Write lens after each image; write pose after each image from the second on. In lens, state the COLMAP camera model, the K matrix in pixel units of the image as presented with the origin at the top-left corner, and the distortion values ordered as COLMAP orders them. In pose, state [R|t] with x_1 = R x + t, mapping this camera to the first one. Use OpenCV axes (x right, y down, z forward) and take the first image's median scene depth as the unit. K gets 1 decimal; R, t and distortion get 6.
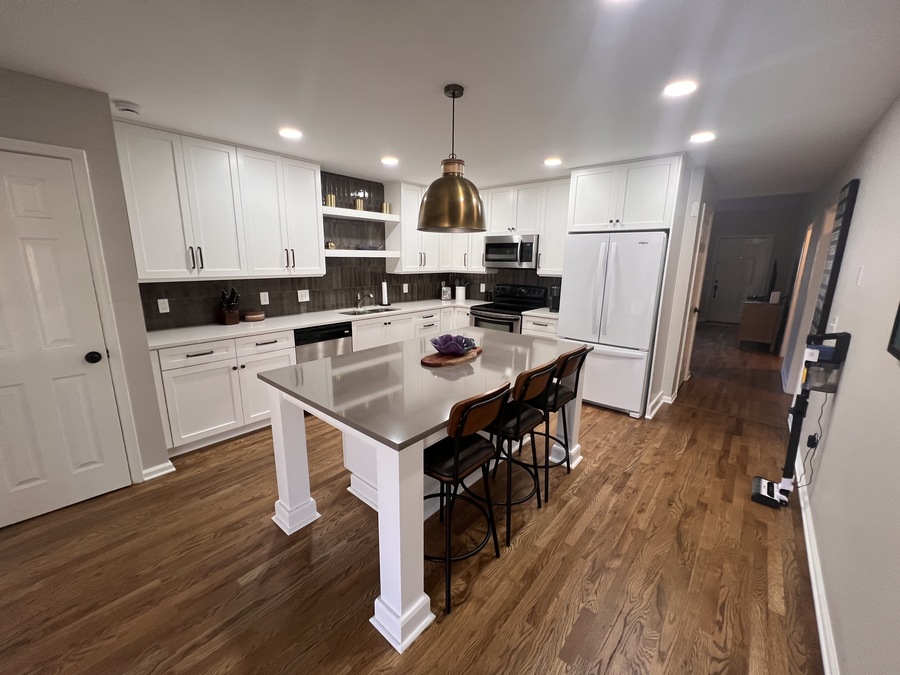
lens RADIAL K [[360.9, 0, 447.4], [0, 360.9, 335.4], [0, 0, 1]] dist [-0.000685, -0.000079]
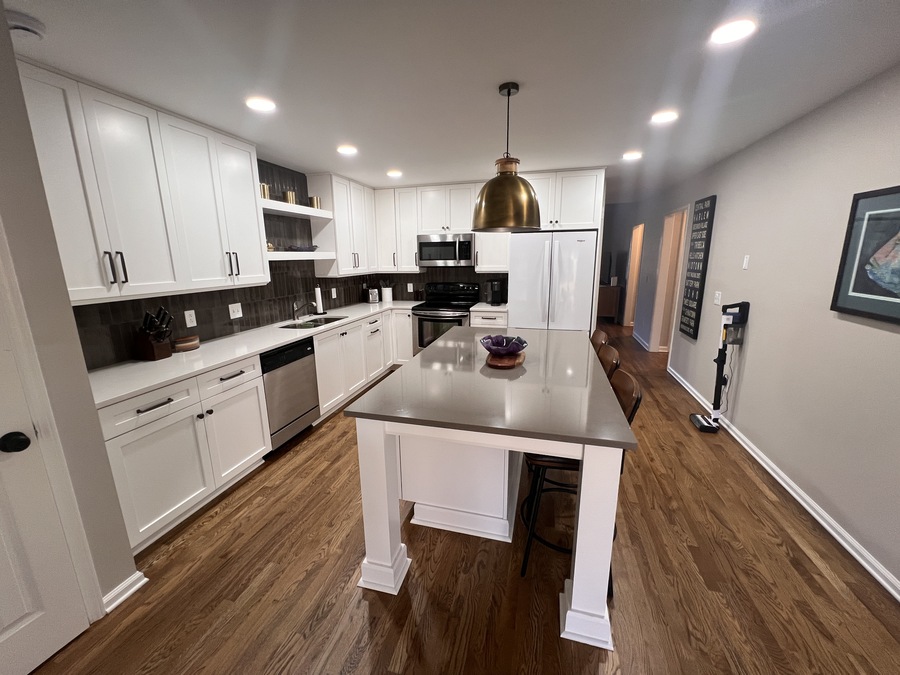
lens RADIAL K [[360.9, 0, 447.4], [0, 360.9, 335.4], [0, 0, 1]] dist [-0.000685, -0.000079]
pose [[0.903910, -0.115566, 0.411815, -0.331600], [0.113313, 0.993107, 0.029974, -0.029722], [-0.412441, 0.019570, 0.910774, 0.097212]]
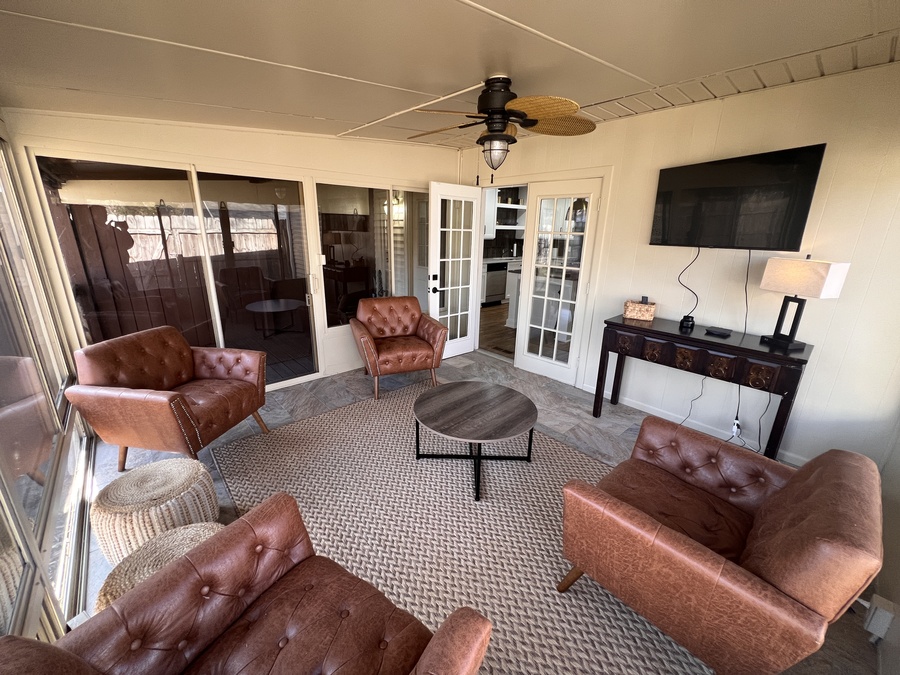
lens RADIAL K [[360.9, 0, 447.4], [0, 360.9, 335.4], [0, 0, 1]] dist [-0.000685, -0.000079]
pose [[0.991445, 0.048661, -0.121118, -0.337134], [-0.039448, 0.996224, 0.077342, 0.221949], [0.124425, -0.071902, 0.989620, -1.041839]]
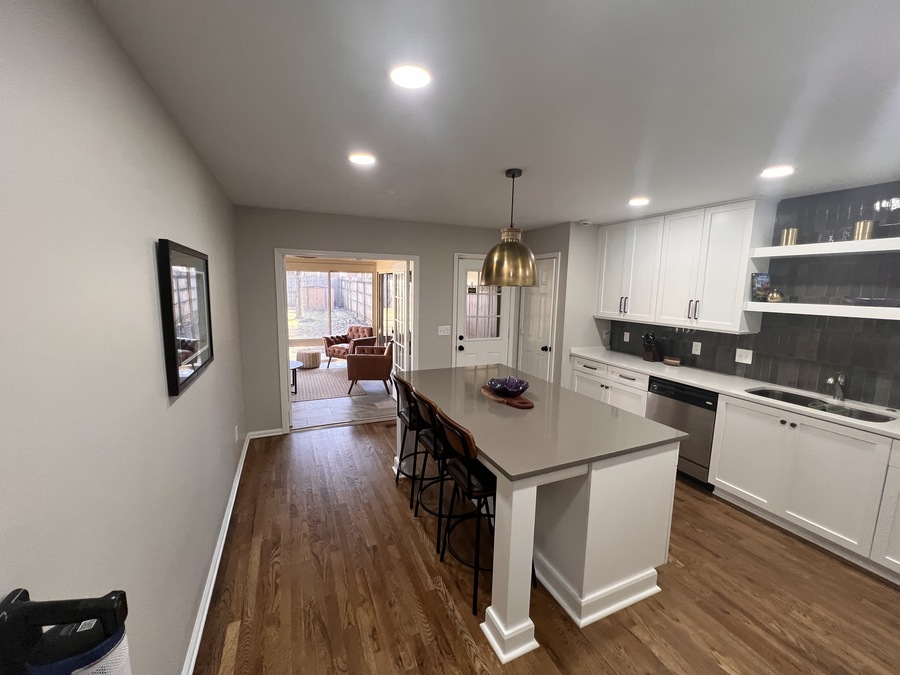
lens RADIAL K [[360.9, 0, 447.4], [0, 360.9, 335.4], [0, 0, 1]] dist [-0.000685, -0.000079]
pose [[-0.429504, 0.104868, -0.896955, 0.664936], [-0.213392, 0.953321, 0.213640, -0.199153], [0.877491, 0.283162, -0.387077, 0.760292]]
